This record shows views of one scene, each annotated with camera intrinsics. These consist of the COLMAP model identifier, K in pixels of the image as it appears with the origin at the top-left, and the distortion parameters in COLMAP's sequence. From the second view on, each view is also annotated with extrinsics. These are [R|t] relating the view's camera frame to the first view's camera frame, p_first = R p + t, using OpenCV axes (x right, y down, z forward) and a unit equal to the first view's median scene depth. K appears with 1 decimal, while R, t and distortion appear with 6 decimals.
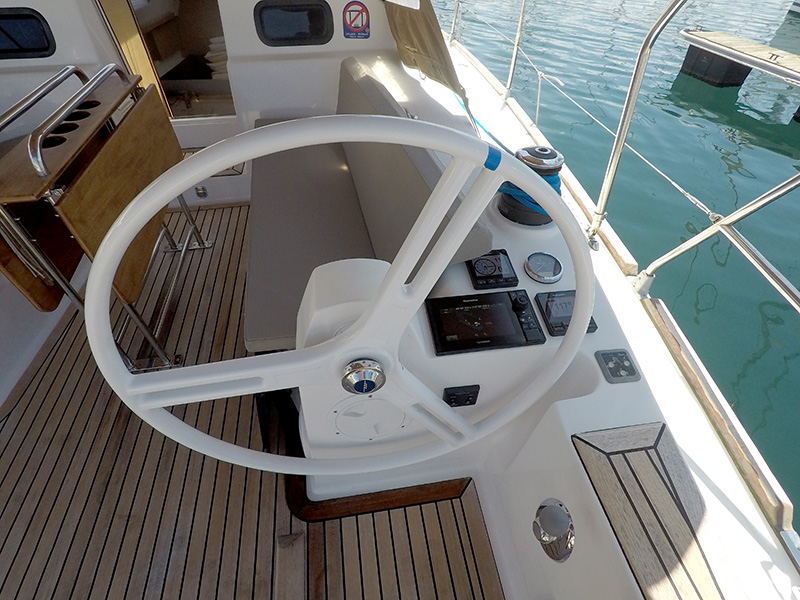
lens RADIAL K [[405.0, 0, 399.6], [0, 405.0, 302.4], [0, 0, 1]] dist [-0.020183, 0.007075]
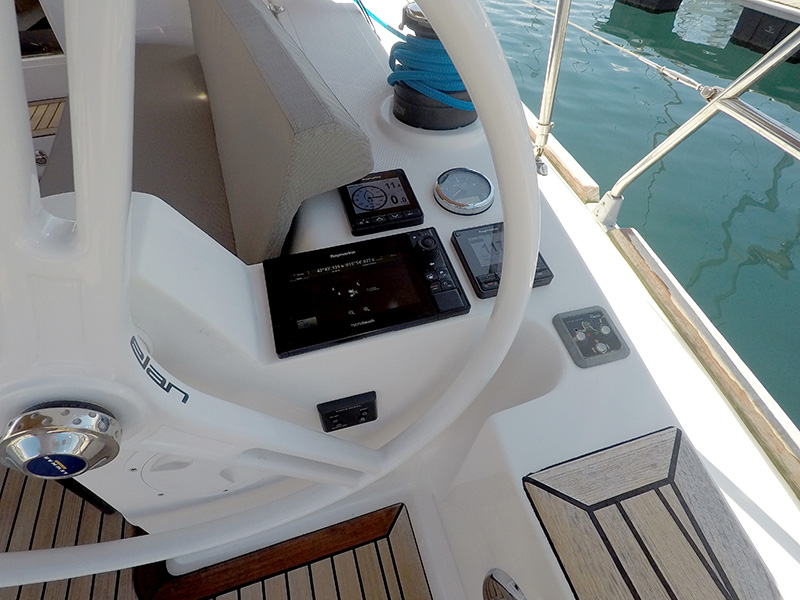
lens RADIAL K [[405.0, 0, 398.4], [0, 405.0, 299.0], [0, 0, 1]] dist [-0.020183, 0.007075]
pose [[0.989876, -0.115792, 0.082078, 0.189582], [0.110127, 0.991414, 0.070496, 0.026140], [-0.089536, -0.060743, 0.994130, 0.380753]]
